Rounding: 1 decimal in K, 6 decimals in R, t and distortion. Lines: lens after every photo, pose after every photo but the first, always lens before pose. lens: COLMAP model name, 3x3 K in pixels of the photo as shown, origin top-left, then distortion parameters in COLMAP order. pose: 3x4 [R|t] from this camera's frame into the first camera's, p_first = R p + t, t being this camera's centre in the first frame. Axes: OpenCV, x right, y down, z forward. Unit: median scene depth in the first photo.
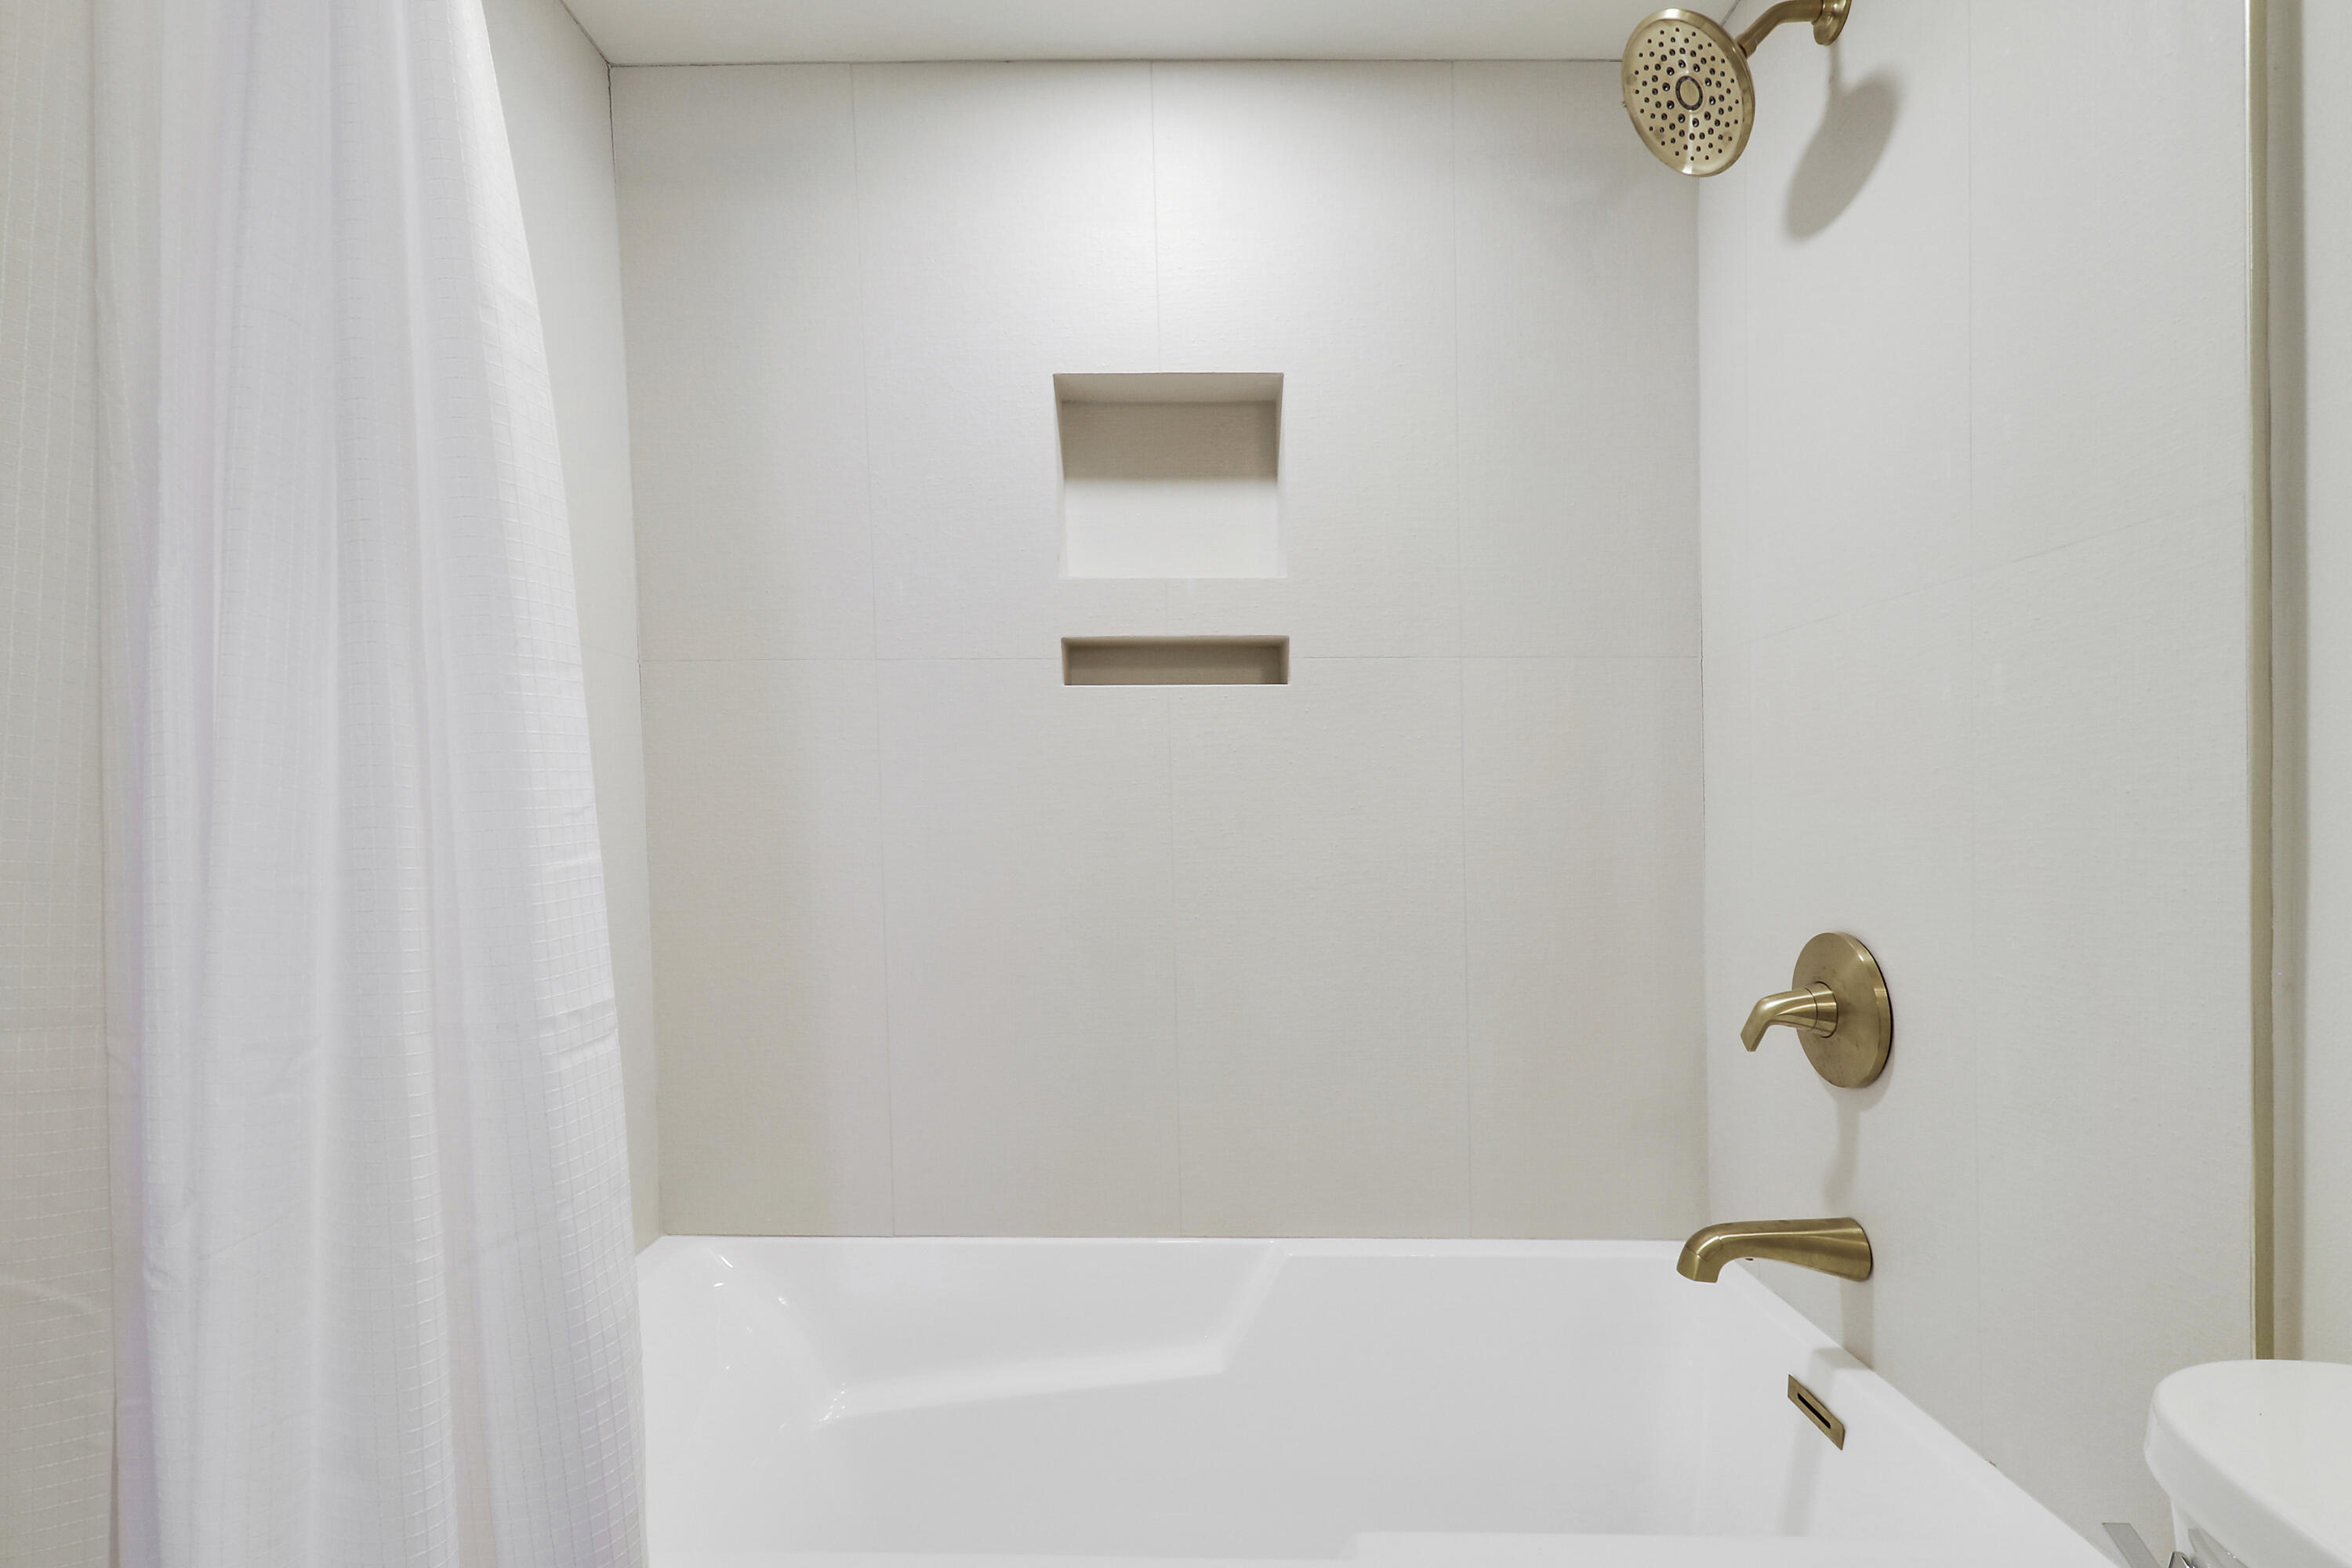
lens RADIAL K [[1147.0, 0, 1174.7], [0, 1147.0, 815.2], [0, 0, 1]] dist [-0.003793, -0.007112]
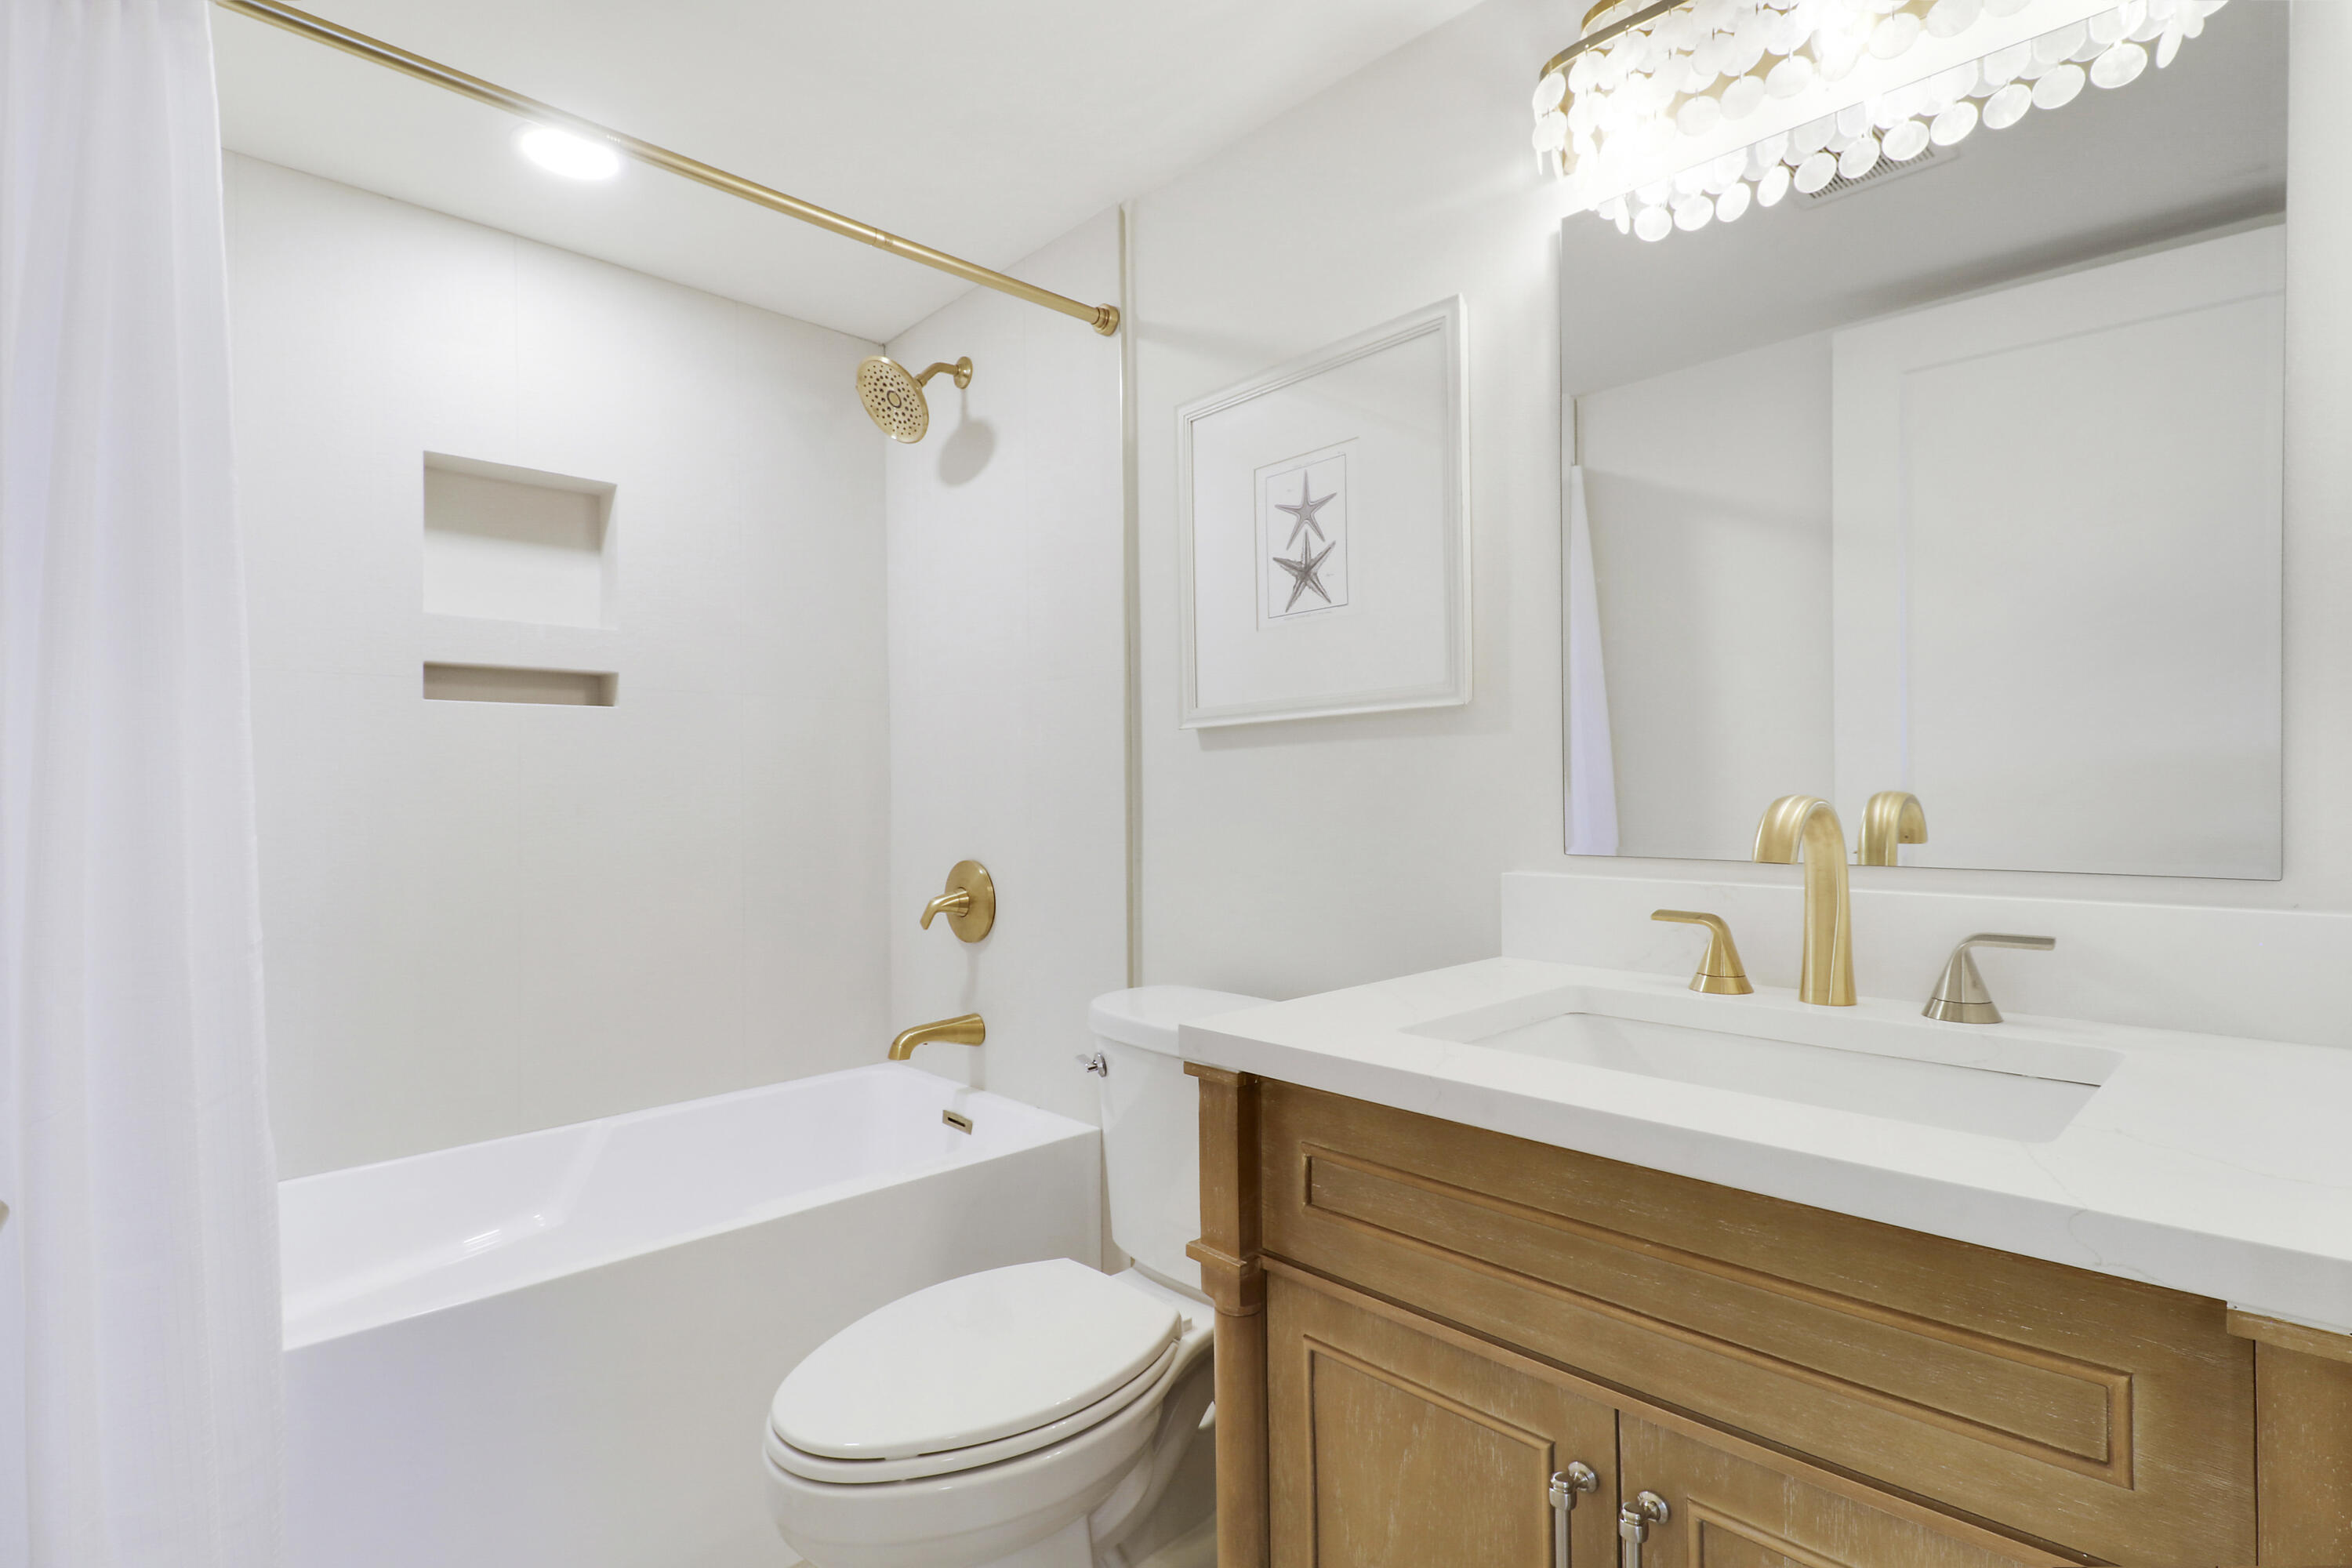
lens RADIAL K [[1147.0, 0, 1174.7], [0, 1147.0, 815.2], [0, 0, 1]] dist [-0.003793, -0.007112]
pose [[0.704953, -0.015837, 0.709078, -0.504559], [0.006719, 0.999855, 0.015651, -0.000977], [-0.709223, -0.006269, 0.704957, -0.559776]]
